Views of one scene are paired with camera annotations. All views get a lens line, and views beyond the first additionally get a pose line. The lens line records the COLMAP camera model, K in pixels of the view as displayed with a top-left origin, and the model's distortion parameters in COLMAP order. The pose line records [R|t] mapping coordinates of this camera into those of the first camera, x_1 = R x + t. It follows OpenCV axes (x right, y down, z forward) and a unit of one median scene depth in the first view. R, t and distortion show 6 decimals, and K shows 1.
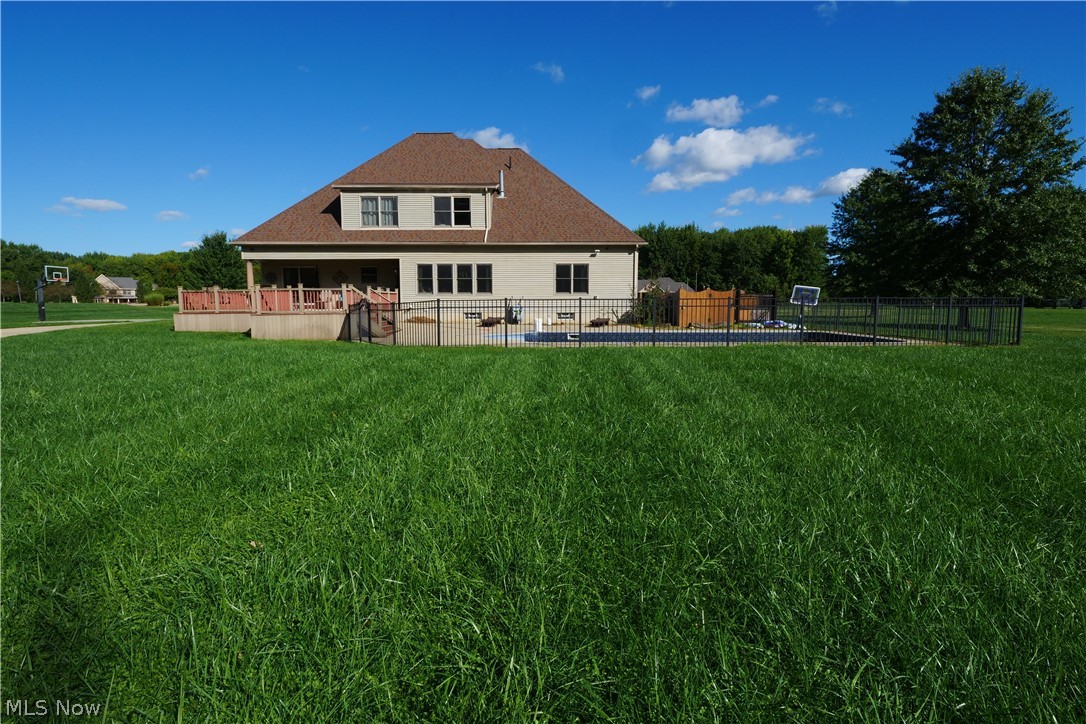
lens RADIAL K [[539.3, 0, 540.4], [0, 539.3, 355.0], [0, 0, 1]] dist [-0.002417, -0.000222]
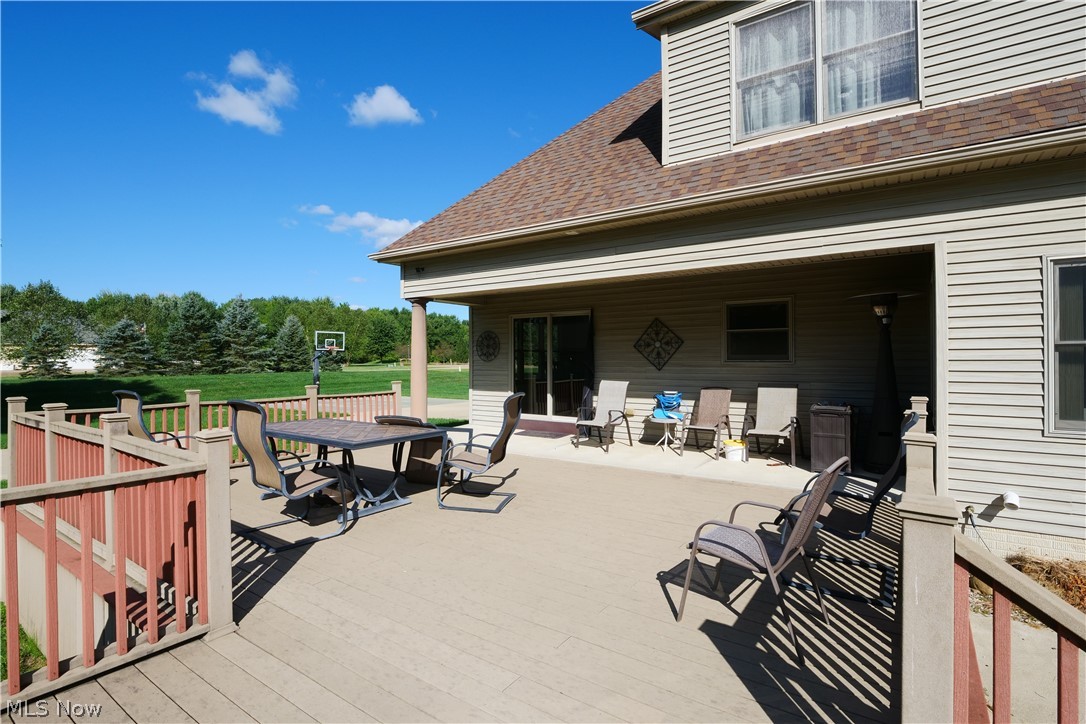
lens RADIAL K [[539.3, 0, 540.4], [0, 539.3, 355.0], [0, 0, 1]] dist [-0.002417, -0.000222]
pose [[0.809729, -0.003155, -0.586795, -0.260145], [-0.057613, 0.994727, -0.084850, -0.112721], [0.583968, 0.102512, 0.805278, 0.755777]]
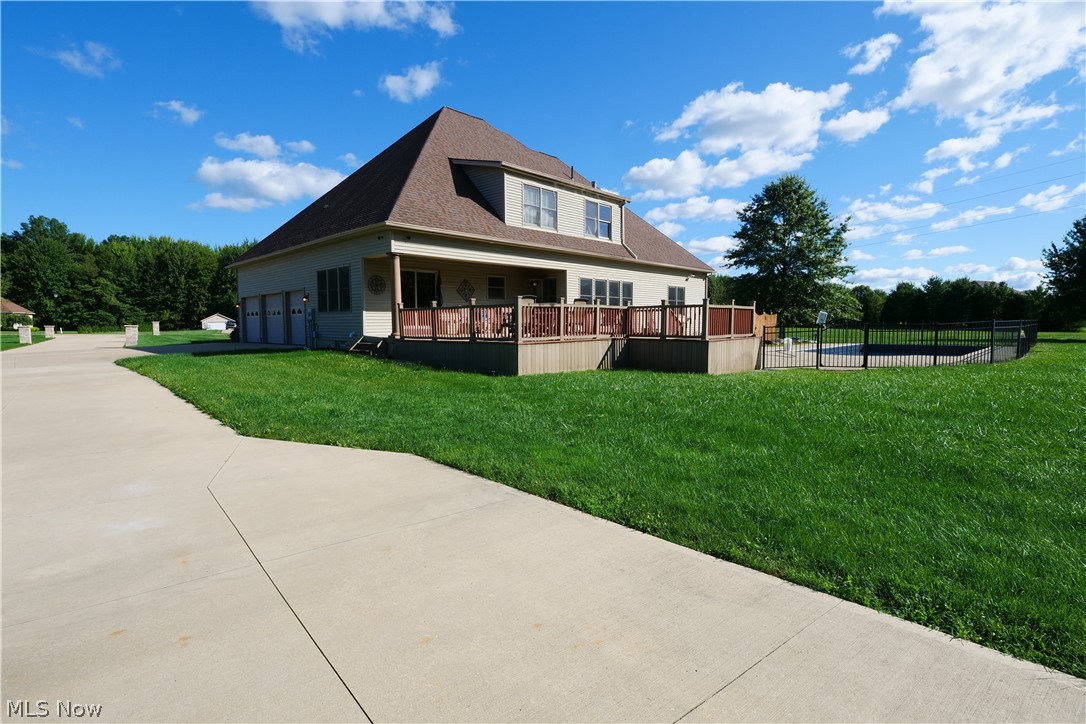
lens RADIAL K [[539.3, 0, 540.4], [0, 539.3, 355.0], [0, 0, 1]] dist [-0.002417, -0.000222]
pose [[0.726014, -0.037576, 0.686652, -0.841122], [0.076327, 0.996740, -0.026158, -0.033014], [-0.683431, 0.071401, 0.726515, 0.445871]]
